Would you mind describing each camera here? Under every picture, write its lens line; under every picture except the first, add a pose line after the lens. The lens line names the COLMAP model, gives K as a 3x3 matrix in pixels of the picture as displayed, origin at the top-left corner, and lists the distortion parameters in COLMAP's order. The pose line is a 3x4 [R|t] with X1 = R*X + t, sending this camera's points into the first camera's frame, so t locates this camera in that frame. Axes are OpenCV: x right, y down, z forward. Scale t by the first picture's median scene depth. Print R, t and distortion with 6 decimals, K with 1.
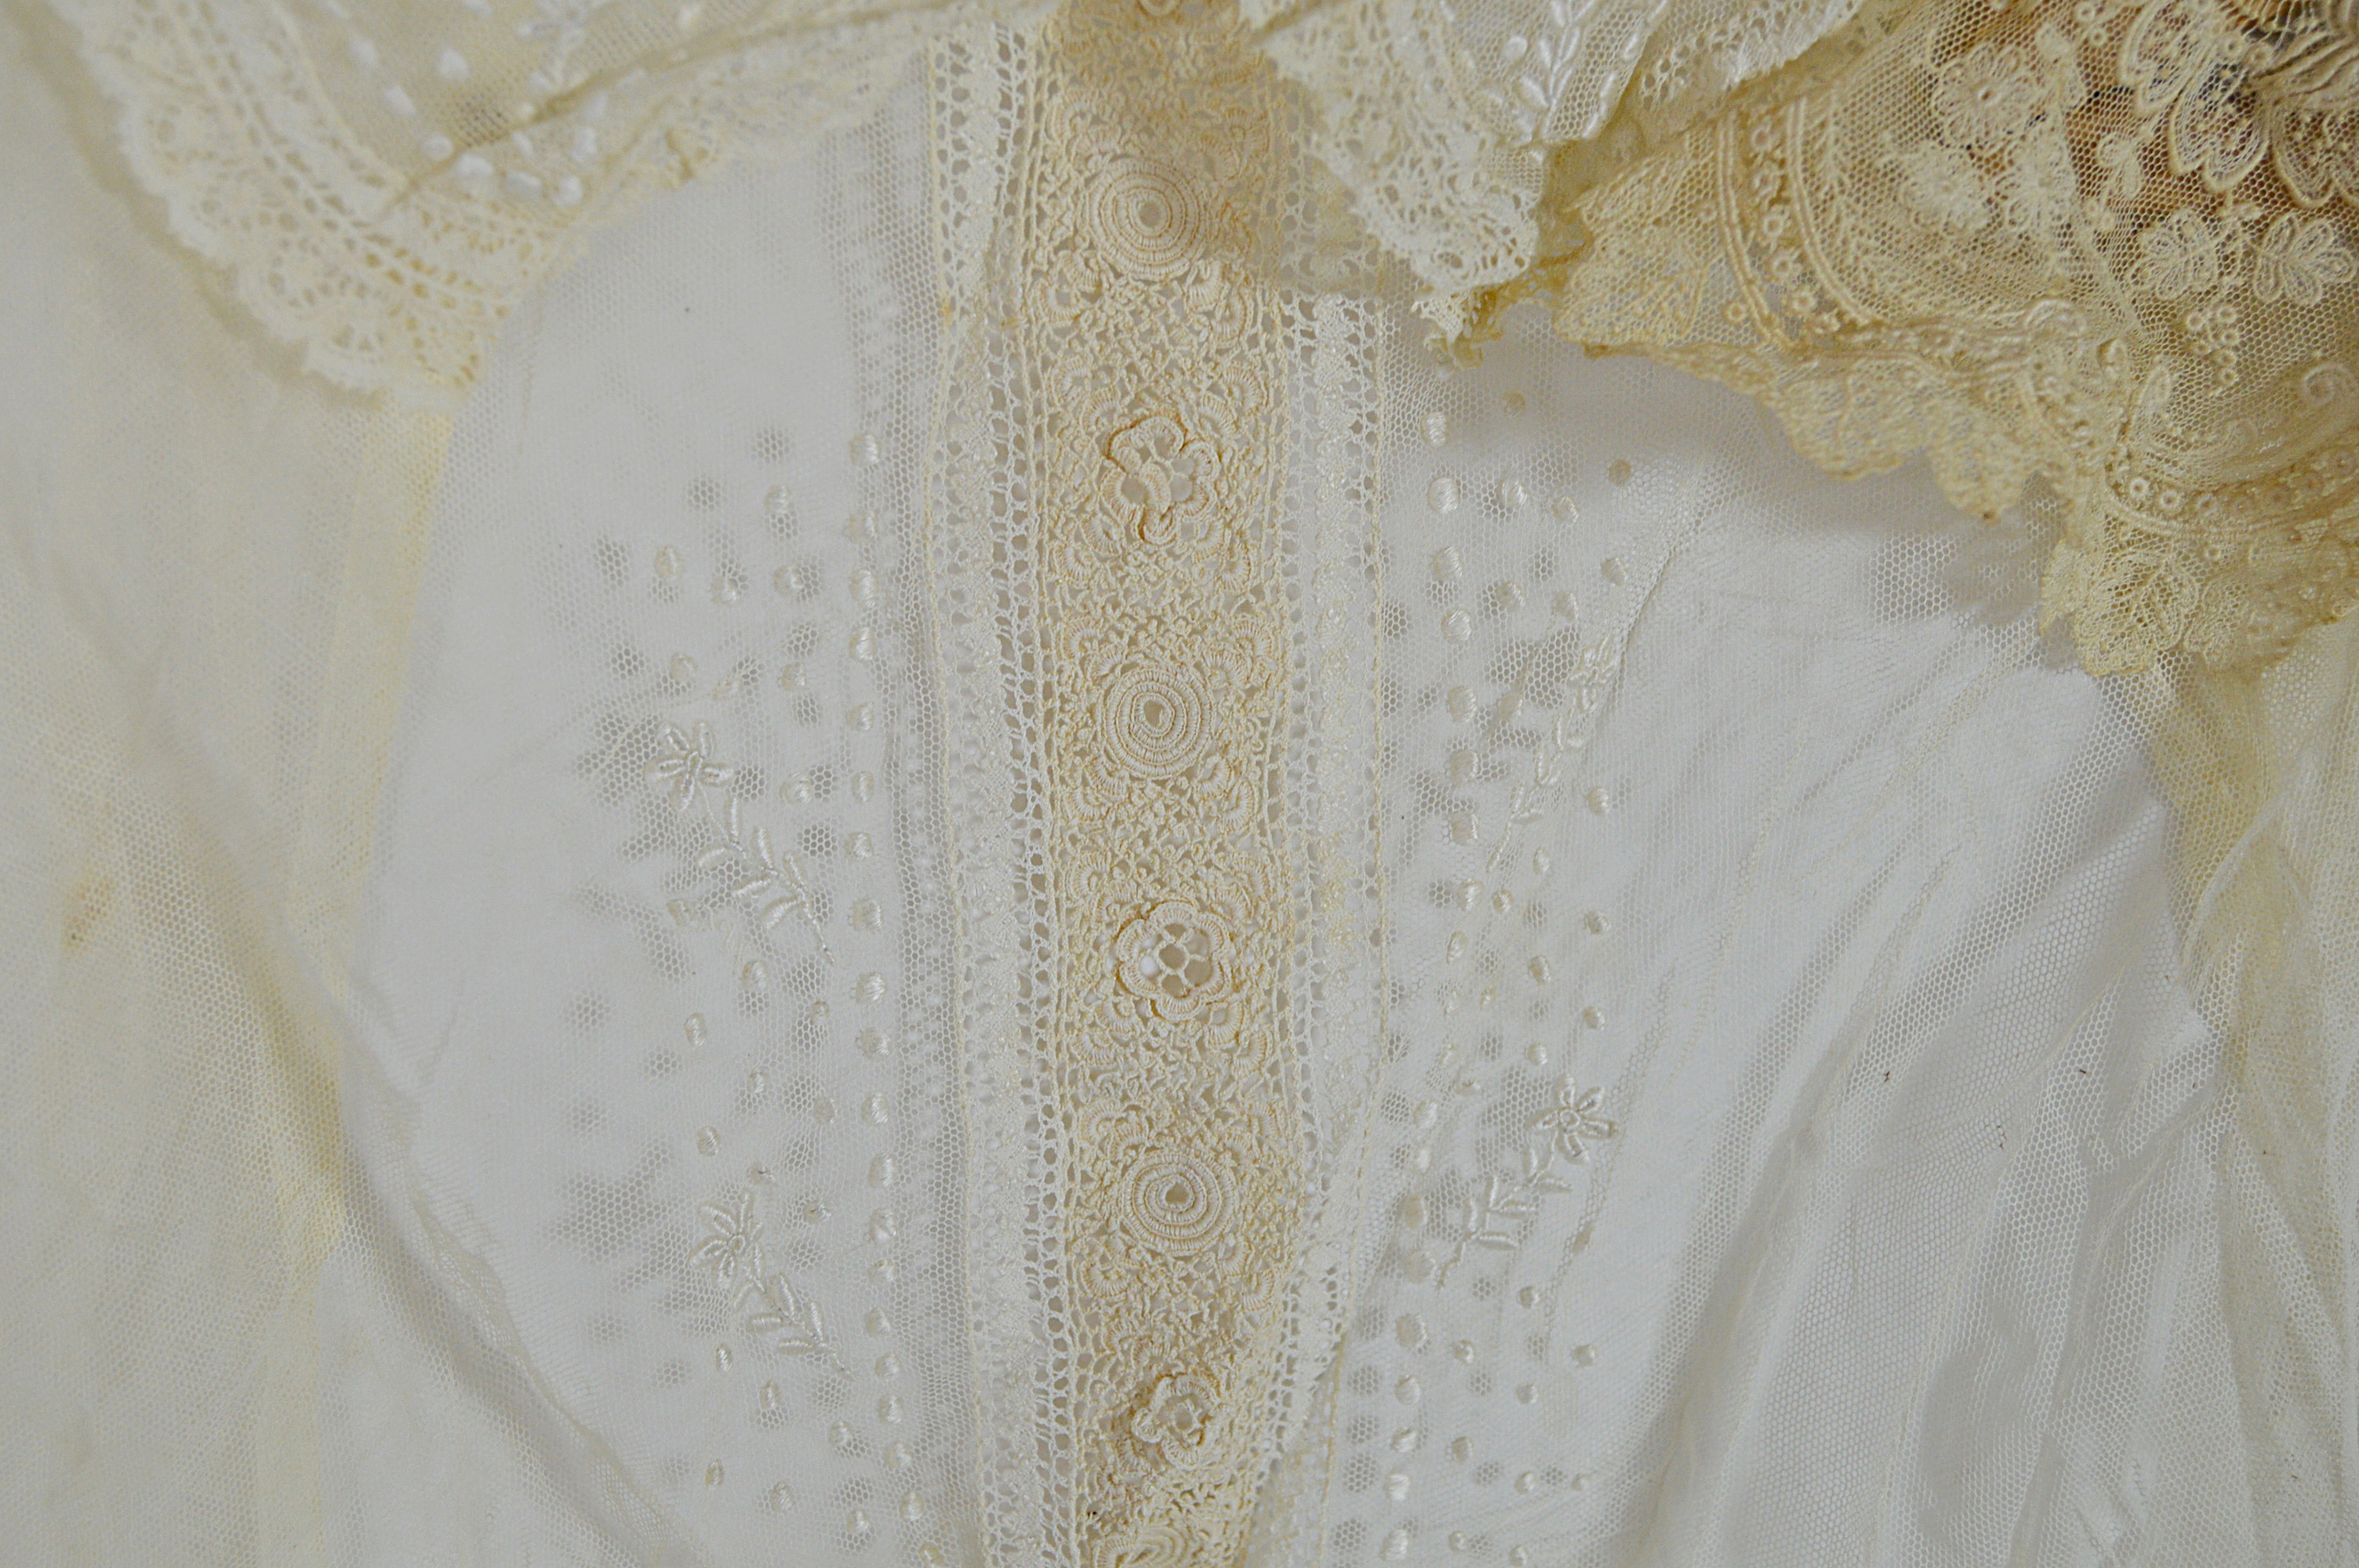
lens RADIAL K [[3144.7, 0, 1183.9], [0, 3144.7, 823.1], [0, 0, 1]] dist [-0.051898, 0.083615]
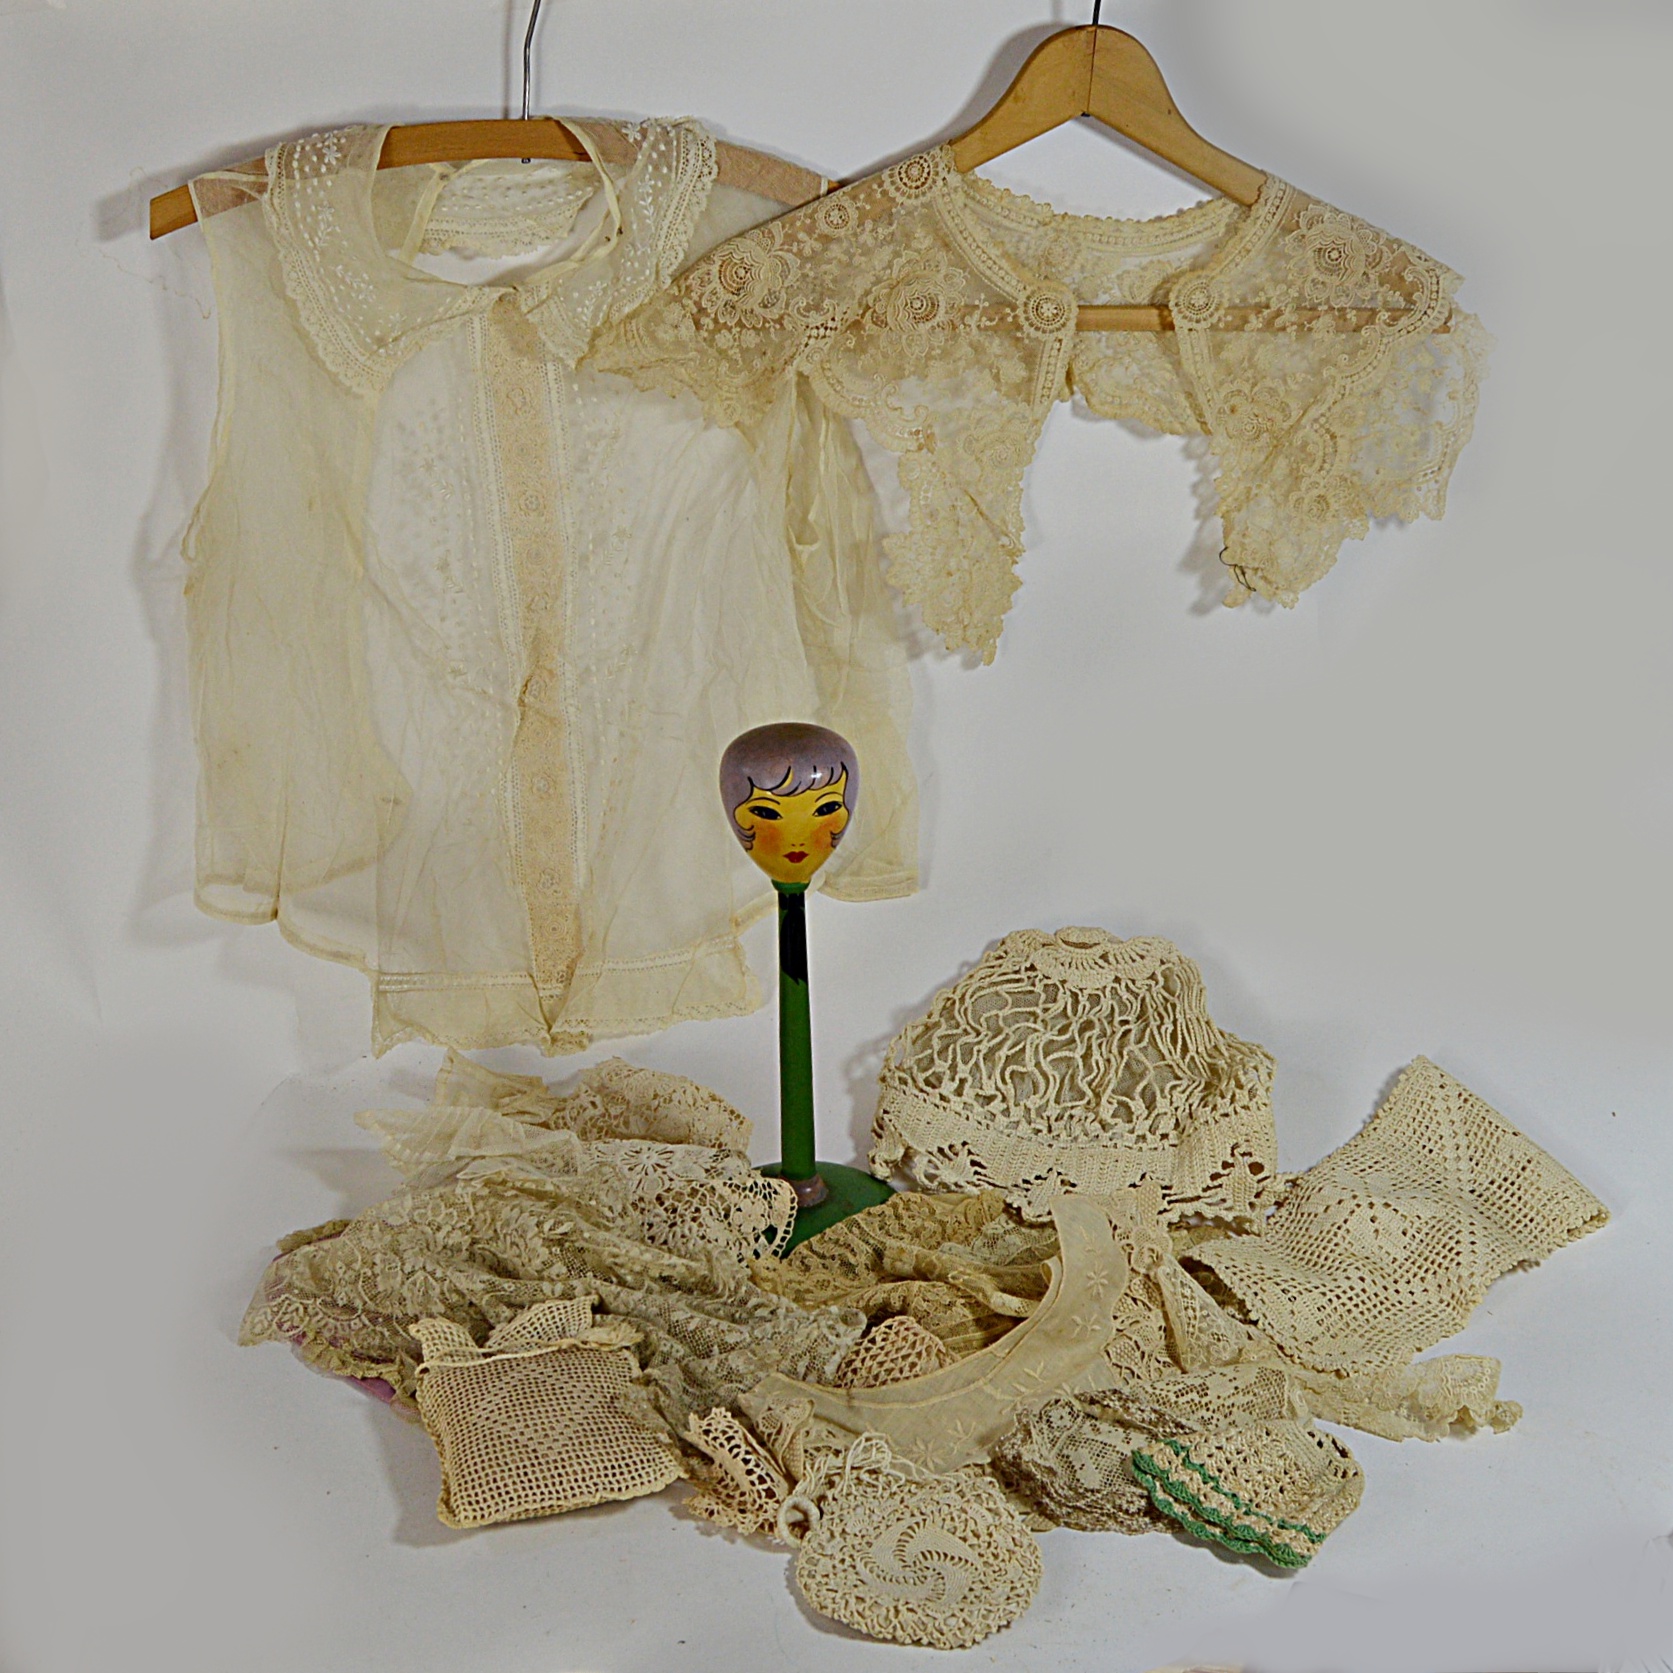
lens RADIAL K [[2431.0, 0, 567.7], [0, 2431.0, 834.6], [0, 0, 1]] dist [-0.088720, -0.030179]
pose [[0.992666, -0.056396, -0.106926, 0.449441], [0.060111, 0.997684, 0.031842, 0.465554], [0.104883, -0.038036, 0.993757, -2.879034]]
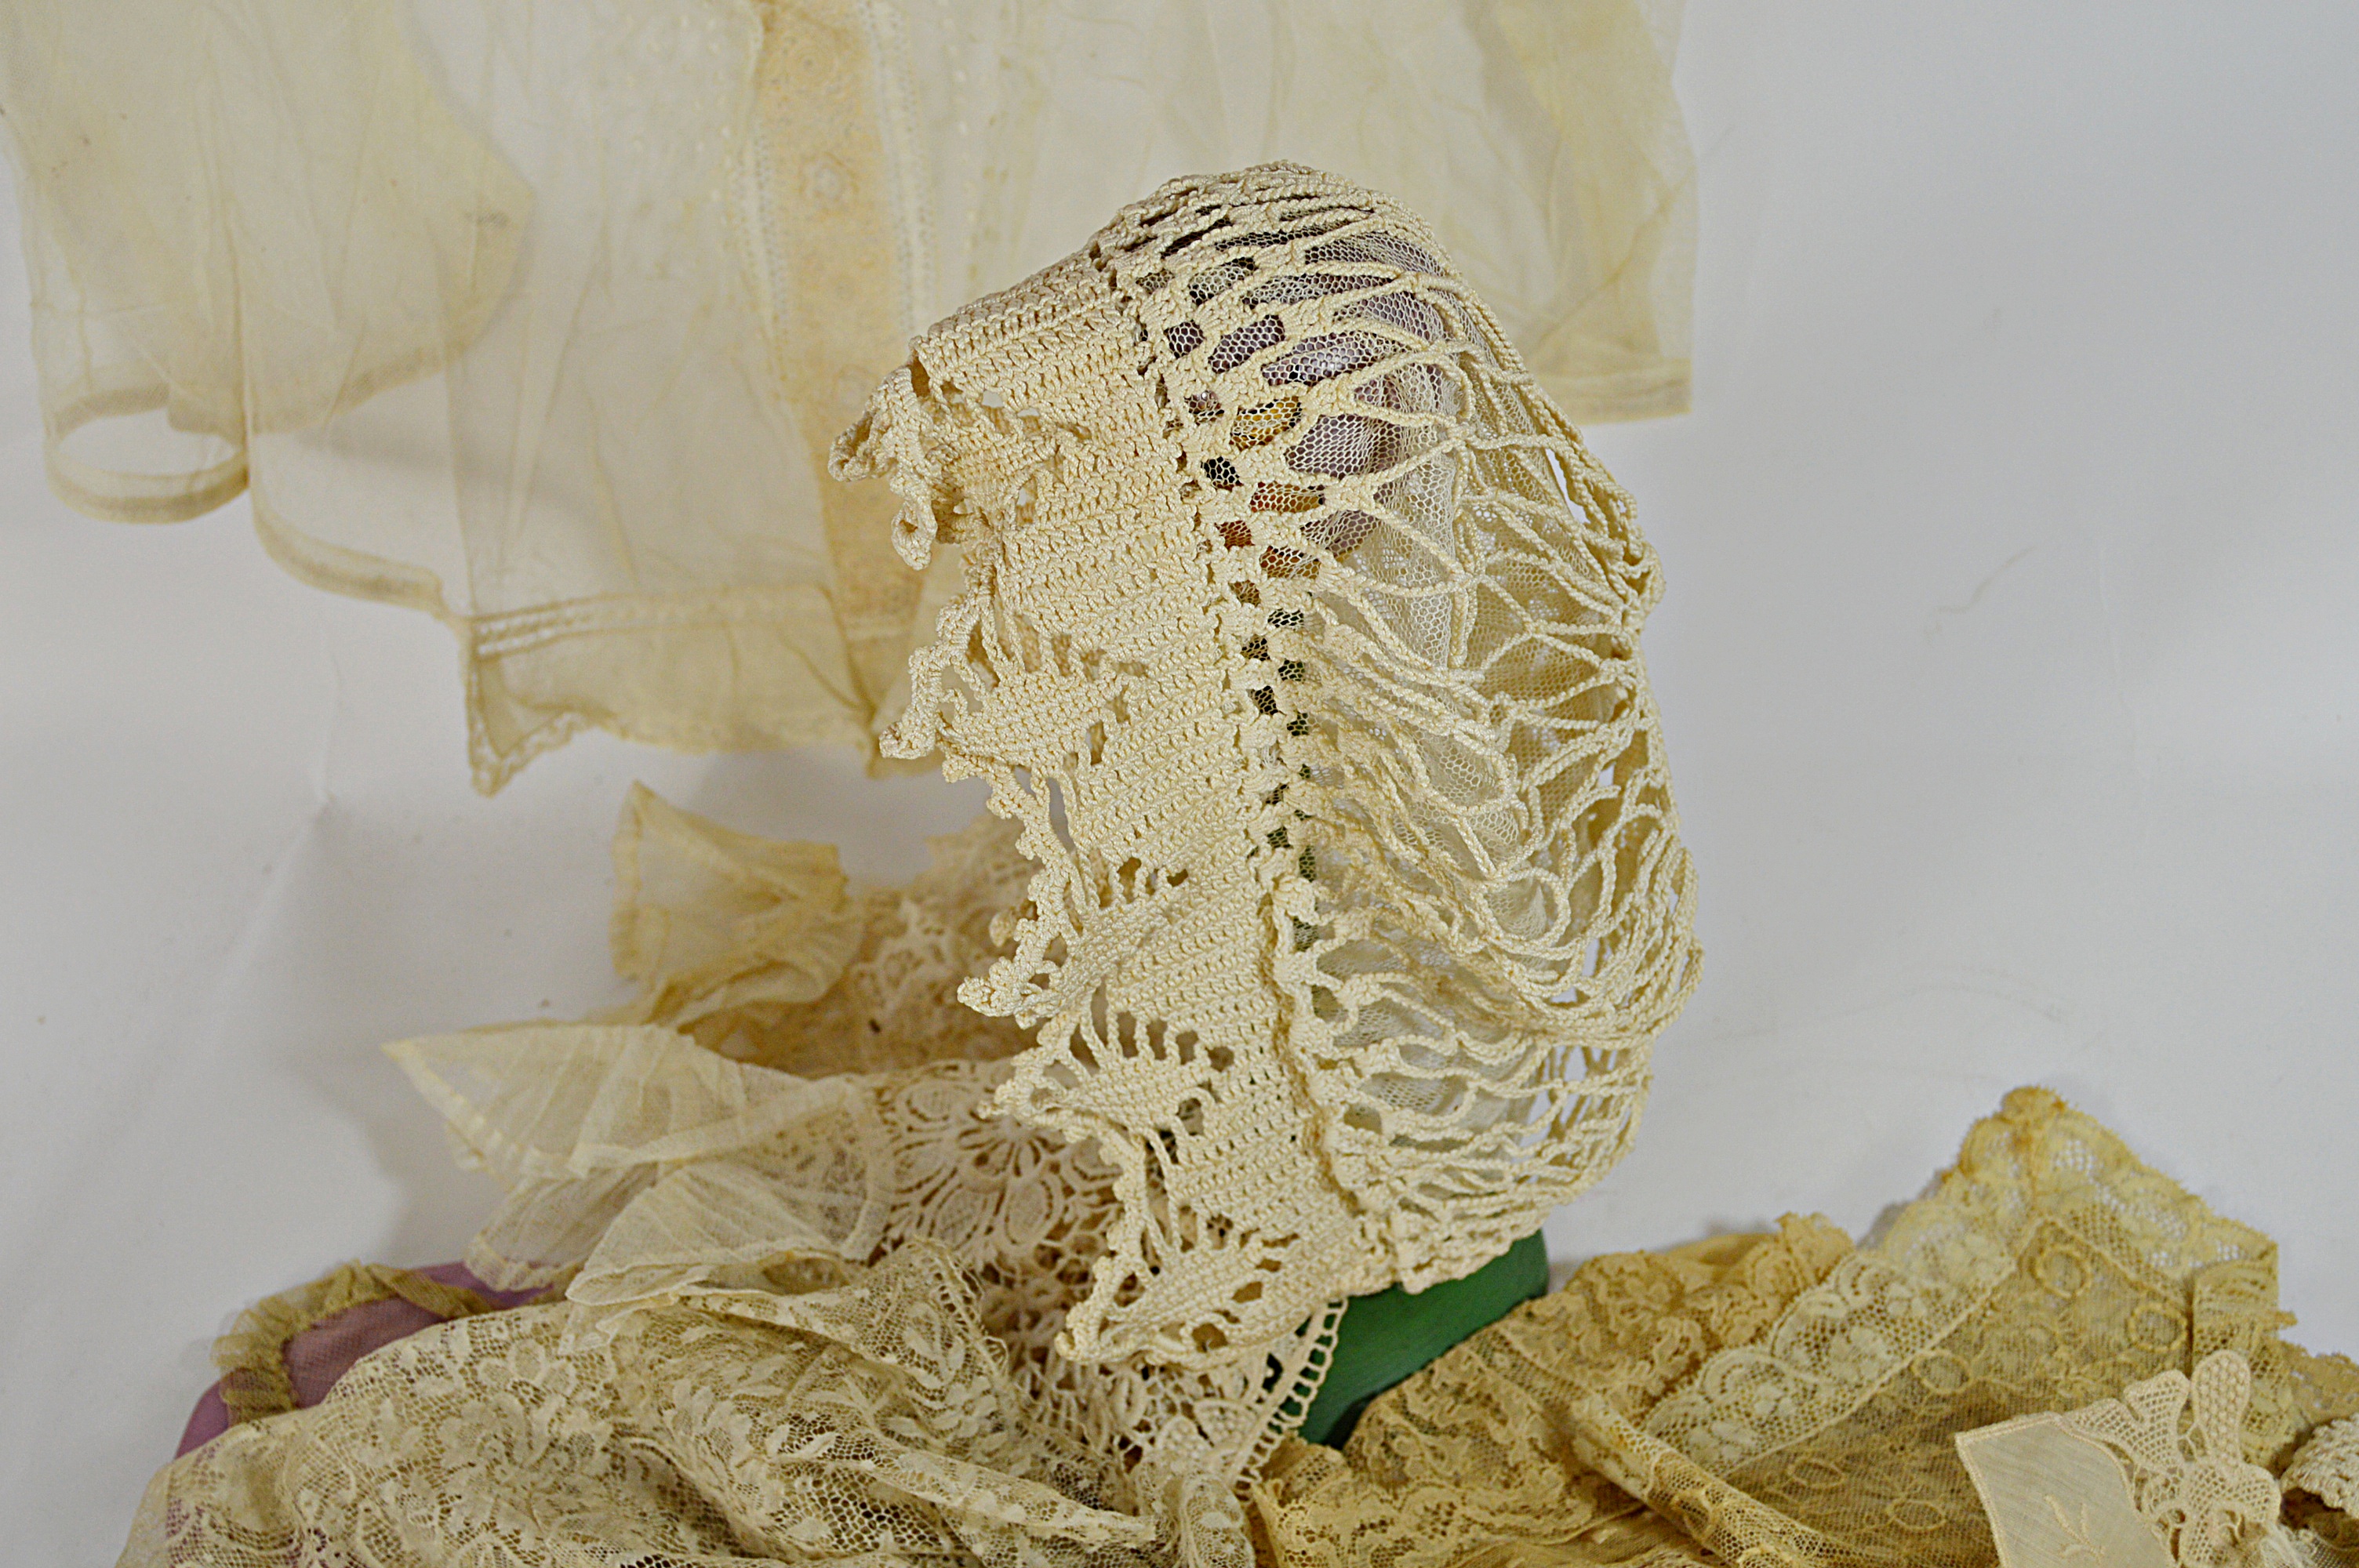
lens RADIAL K [[3498.0, 0, 1178.9], [0, 3498.0, 862.2], [0, 0, 1]] dist [-0.027015, 0.049614]
pose [[0.991687, -0.035278, -0.123746, 0.526148], [0.075733, 0.937500, 0.339645, 0.127032], [0.104030, -0.346193, 0.932378, -1.311087]]
